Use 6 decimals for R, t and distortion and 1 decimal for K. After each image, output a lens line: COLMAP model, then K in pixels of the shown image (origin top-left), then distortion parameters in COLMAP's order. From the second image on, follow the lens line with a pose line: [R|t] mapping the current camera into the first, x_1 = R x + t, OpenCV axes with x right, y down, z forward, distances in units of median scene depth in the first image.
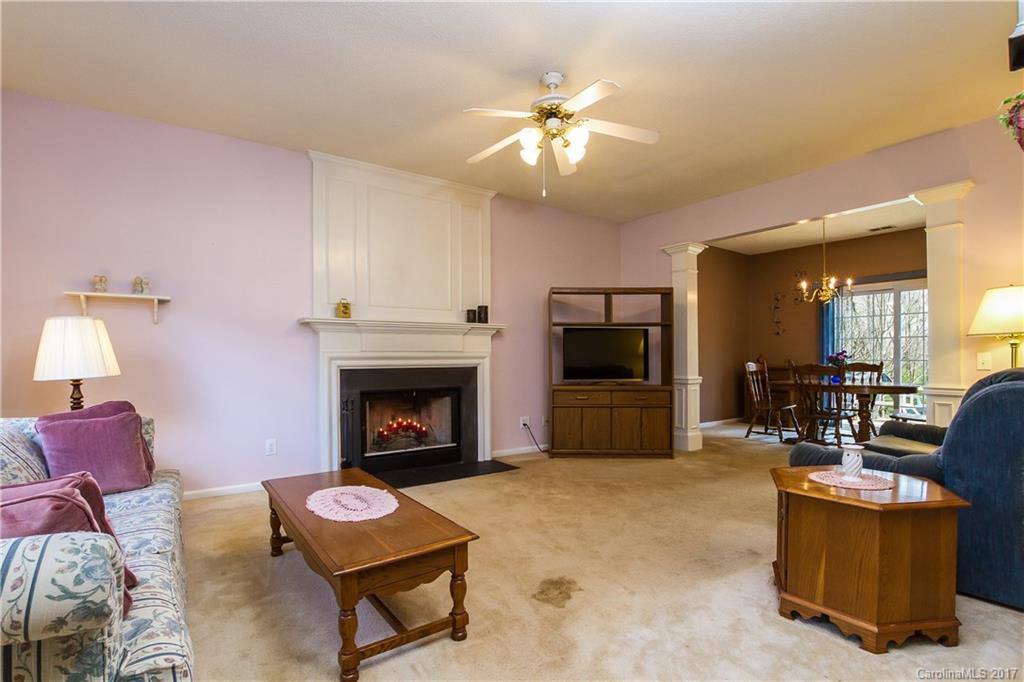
lens RADIAL K [[483.5, 0, 511.9], [0, 483.5, 357.1], [0, 0, 1]] dist [-0.003489, -0.000466]
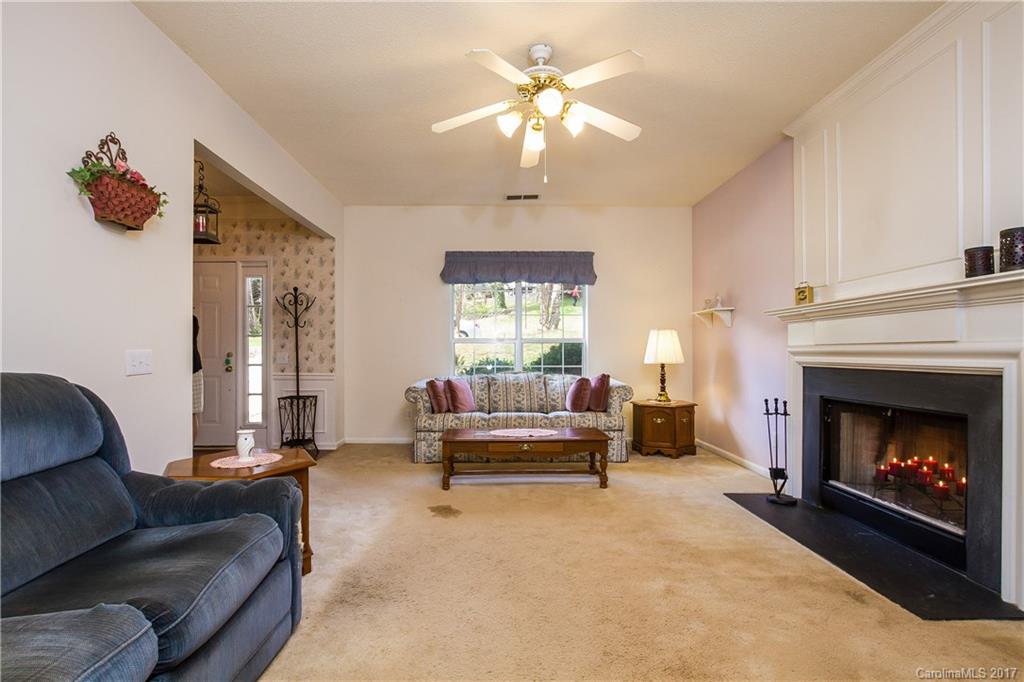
lens RADIAL K [[483.5, 0, 511.9], [0, 483.5, 357.1], [0, 0, 1]] dist [-0.003489, -0.000466]
pose [[-0.566635, 0.011237, -0.823892, 0.617670], [0.002437, 0.999925, 0.011961, -0.001806], [0.823965, 0.004770, -0.566621, 1.043322]]
